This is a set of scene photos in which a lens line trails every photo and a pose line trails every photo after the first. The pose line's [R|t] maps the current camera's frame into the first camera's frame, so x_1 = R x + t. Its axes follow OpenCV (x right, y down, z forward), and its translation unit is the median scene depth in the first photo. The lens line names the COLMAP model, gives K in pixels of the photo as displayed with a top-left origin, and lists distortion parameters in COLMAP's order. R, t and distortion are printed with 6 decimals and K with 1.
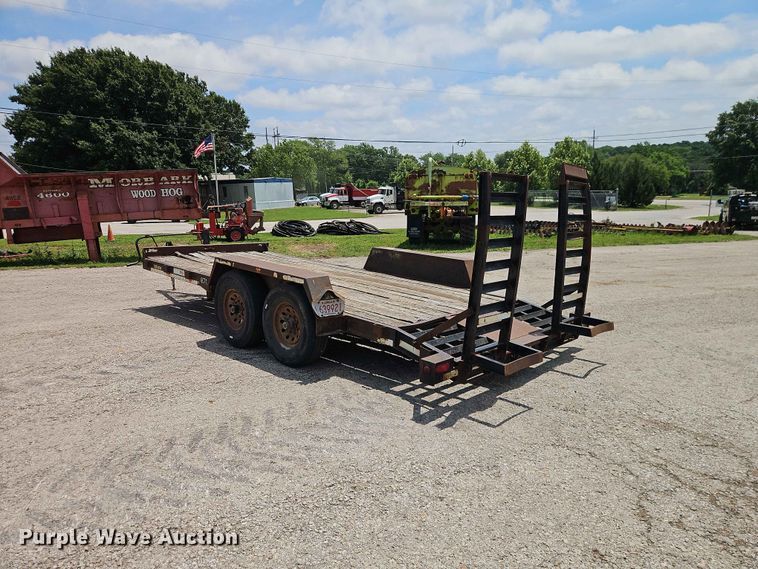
lens RADIAL K [[518.9, 0, 384.1], [0, 518.9, 283.8], [0, 0, 1]] dist [0.059652, -0.042561]
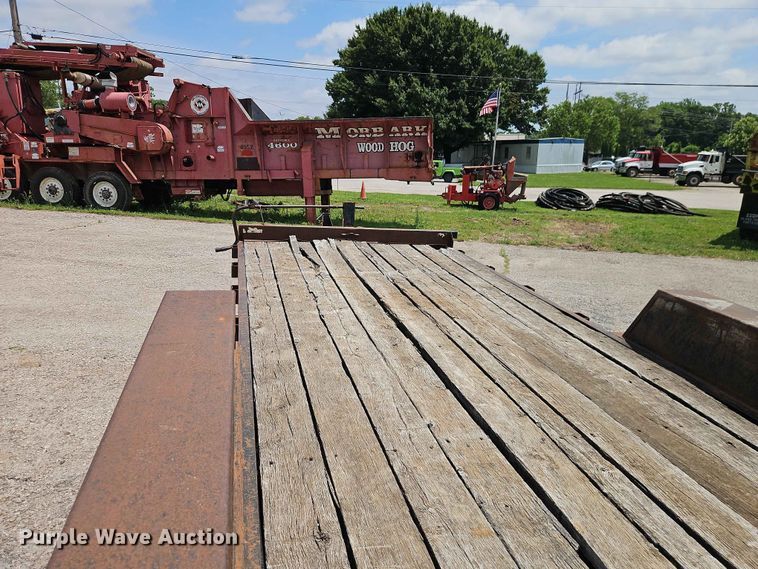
lens RADIAL K [[507.8, 0, 377.1], [0, 507.8, 285.2], [0, 0, 1]] dist [0.069932, -0.060713]
pose [[0.850561, 0.166979, -0.498663, -0.001432], [-0.128630, 0.985506, 0.110598, -0.015910], [0.509903, -0.029927, 0.859711, 0.103677]]
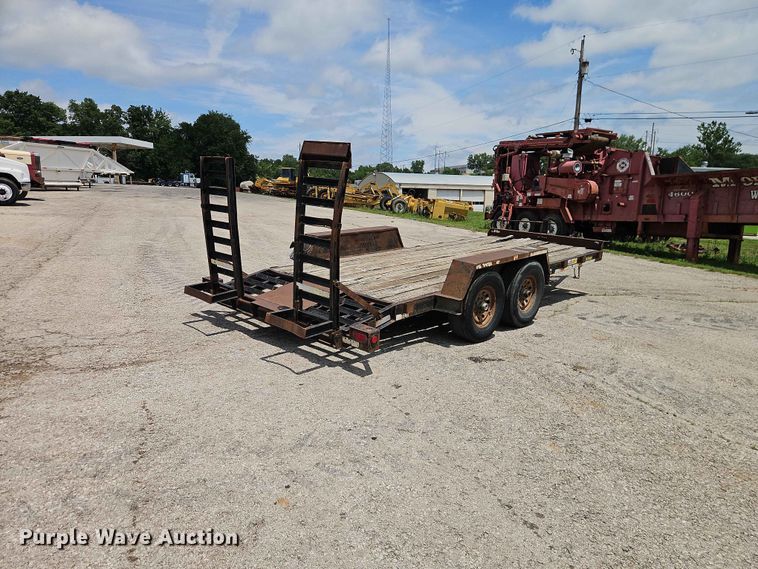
lens RADIAL K [[511.0, 0, 381.5], [0, 511.0, 297.5], [0, 0, 1]] dist [0.075254, -0.067941]
pose [[0.000395, 0.209963, -0.977709, 0.149196], [-0.200619, 0.957848, 0.205617, -0.020441], [0.979669, 0.196065, 0.042501, 0.131944]]
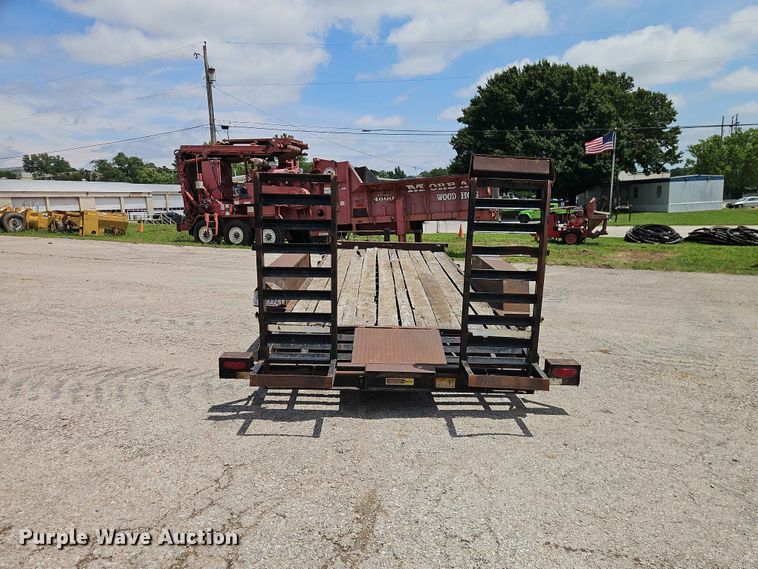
lens RADIAL K [[511.0, 0, 381.5], [0, 511.0, 297.5], [0, 0, 1]] dist [0.075254, -0.067941]
pose [[0.692612, 0.135491, -0.708471, 0.092278], [-0.118134, 0.990245, 0.073890, -0.007385], [0.711571, 0.032517, 0.701861, 0.044247]]
